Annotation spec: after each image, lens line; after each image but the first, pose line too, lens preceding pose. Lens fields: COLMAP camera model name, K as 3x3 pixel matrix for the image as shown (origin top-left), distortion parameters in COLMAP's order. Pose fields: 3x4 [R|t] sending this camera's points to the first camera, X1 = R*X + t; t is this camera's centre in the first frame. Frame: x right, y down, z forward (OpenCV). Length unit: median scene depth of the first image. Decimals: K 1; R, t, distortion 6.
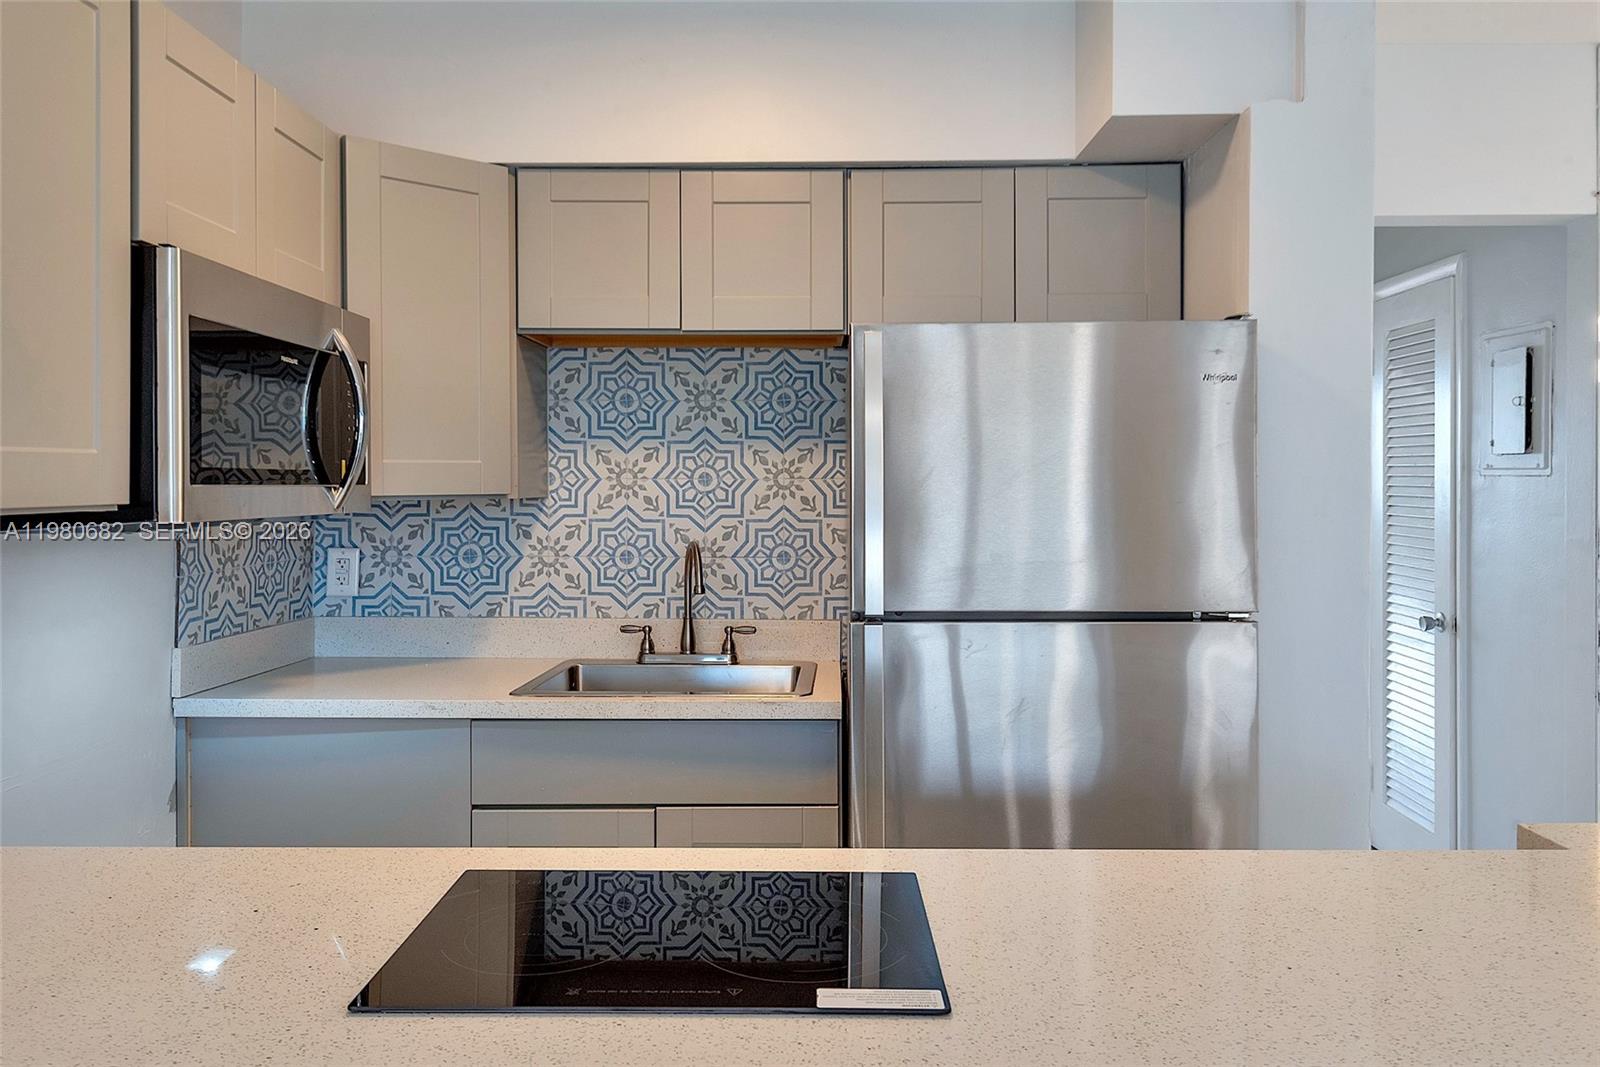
lens RADIAL K [[1241.2, 0, 794.3], [0, 1241.2, 444.2], [0, 0, 1]] dist [0.041630, 0.000461]
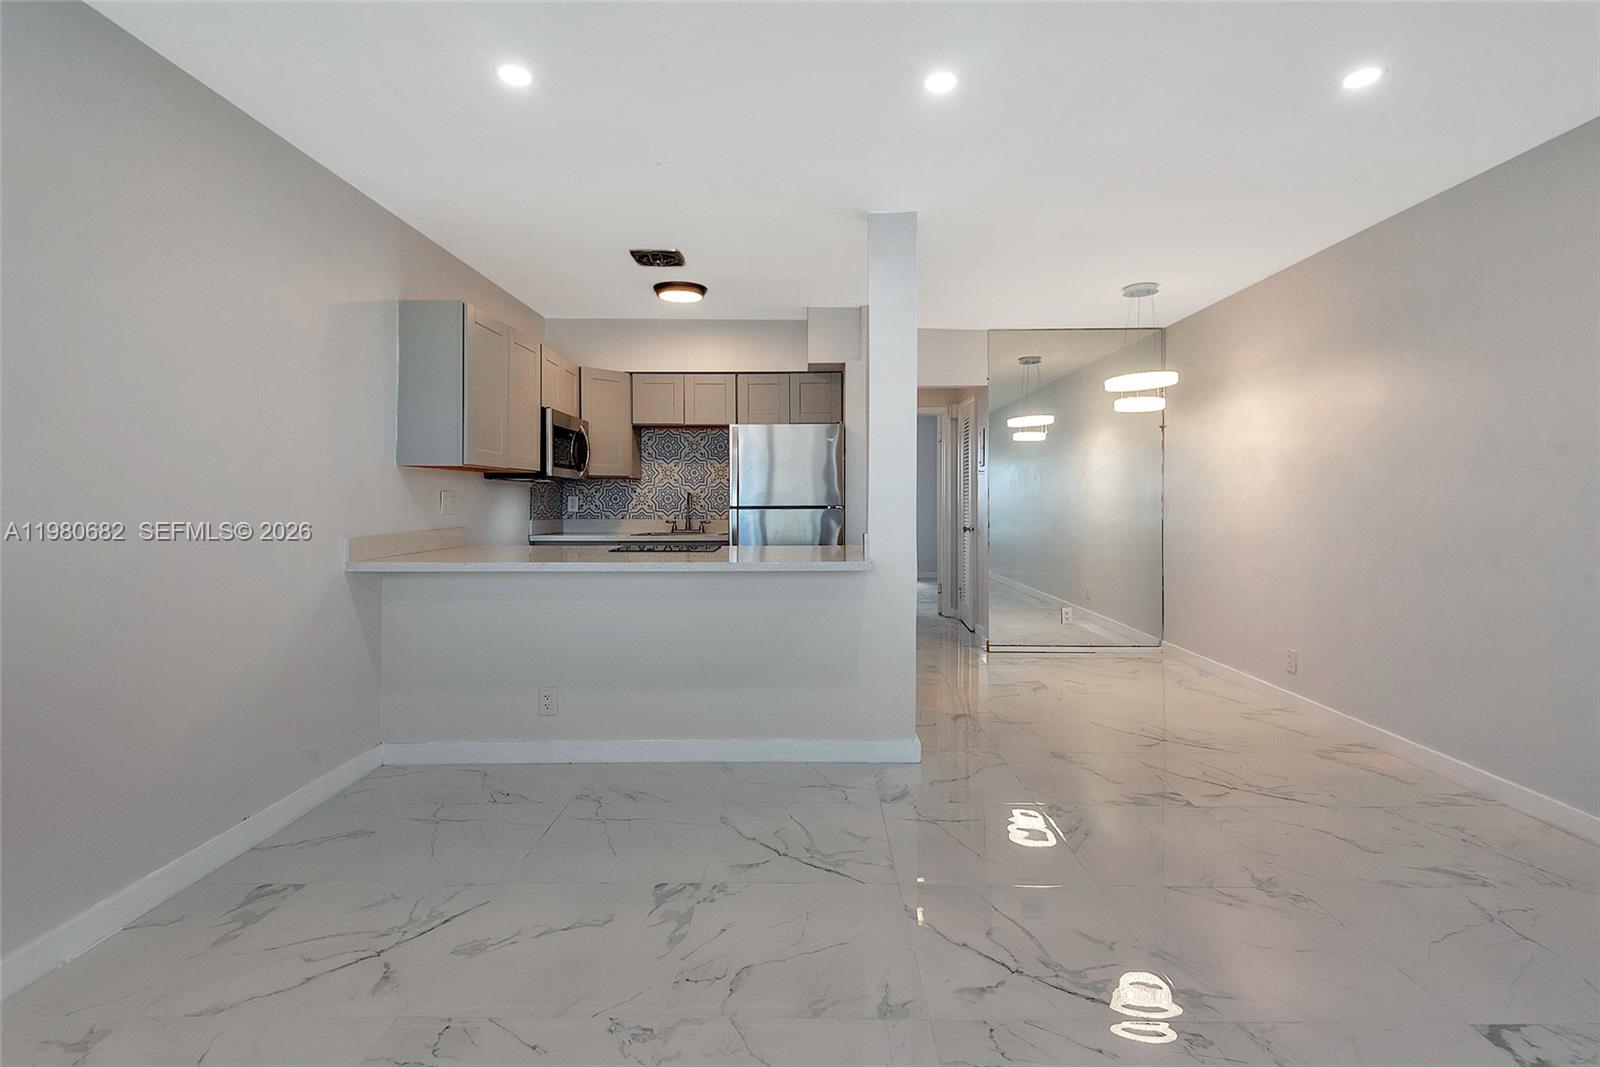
lens RADIAL K [[763.4, 0, 806.4], [0, 763.4, 474.6], [0, 0, 1]] dist [0.032605, -0.017767]
pose [[0.999775, -0.000971, 0.021176, 0.165305], [0.001018, 0.999997, -0.002218, 0.037940], [-0.021173, 0.002239, 0.999773, -0.879603]]
